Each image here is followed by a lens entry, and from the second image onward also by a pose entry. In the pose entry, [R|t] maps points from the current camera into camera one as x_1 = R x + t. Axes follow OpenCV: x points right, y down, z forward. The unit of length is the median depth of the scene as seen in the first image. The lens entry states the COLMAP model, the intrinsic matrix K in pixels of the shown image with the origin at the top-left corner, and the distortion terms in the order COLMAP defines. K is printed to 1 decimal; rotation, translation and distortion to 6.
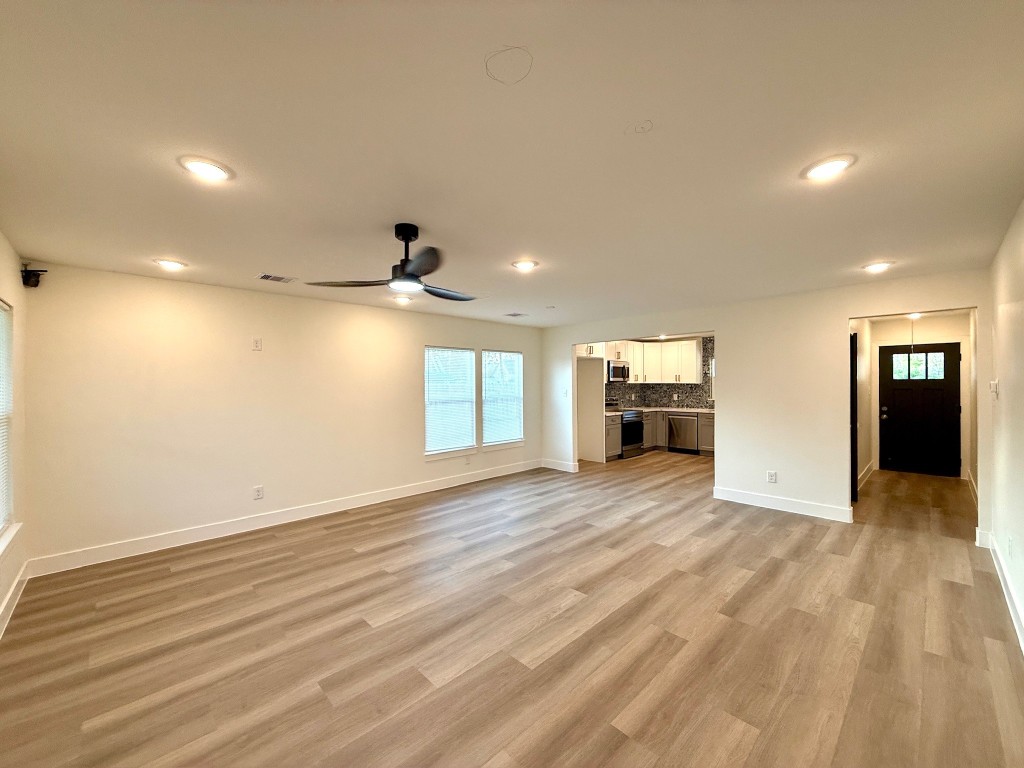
lens RADIAL K [[409.7, 0, 510.3], [0, 409.7, 387.4], [0, 0, 1]] dist [0.000507, -0.000025]
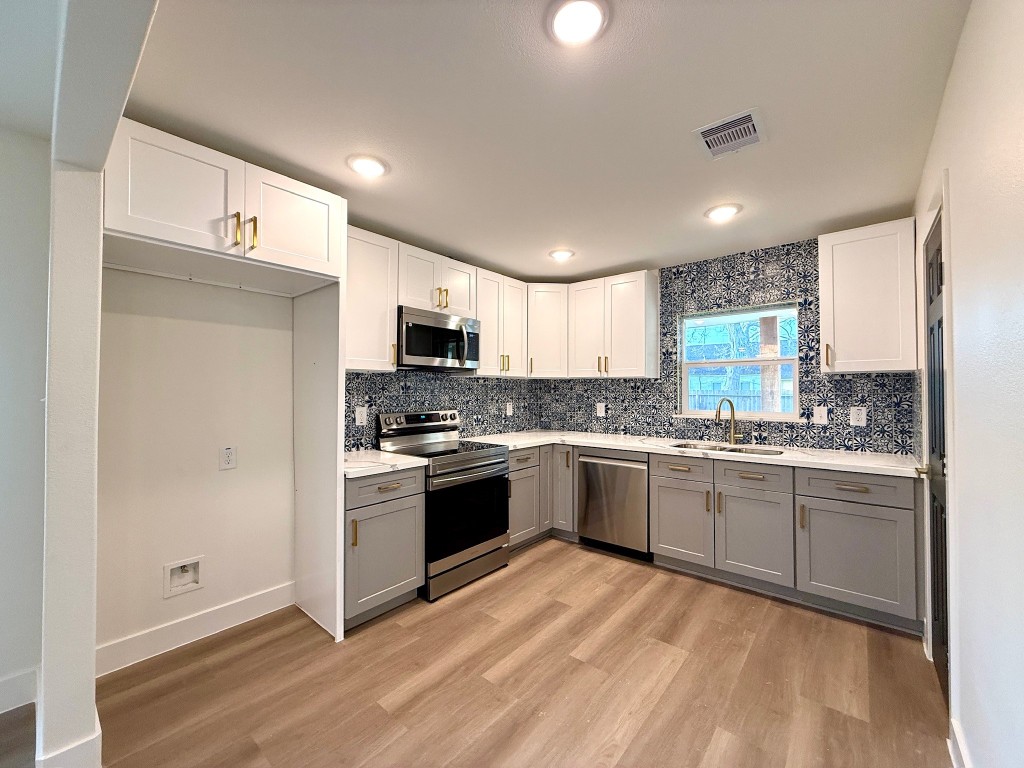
lens RADIAL K [[409.7, 0, 509.9], [0, 409.7, 385.4], [0, 0, 1]] dist [0.000507, -0.000025]
pose [[0.995047, 0.007429, 0.099129, 0.284433], [-0.005456, 0.999782, -0.020155, 0.007831], [-0.099257, 0.019514, 0.994870, 0.619685]]
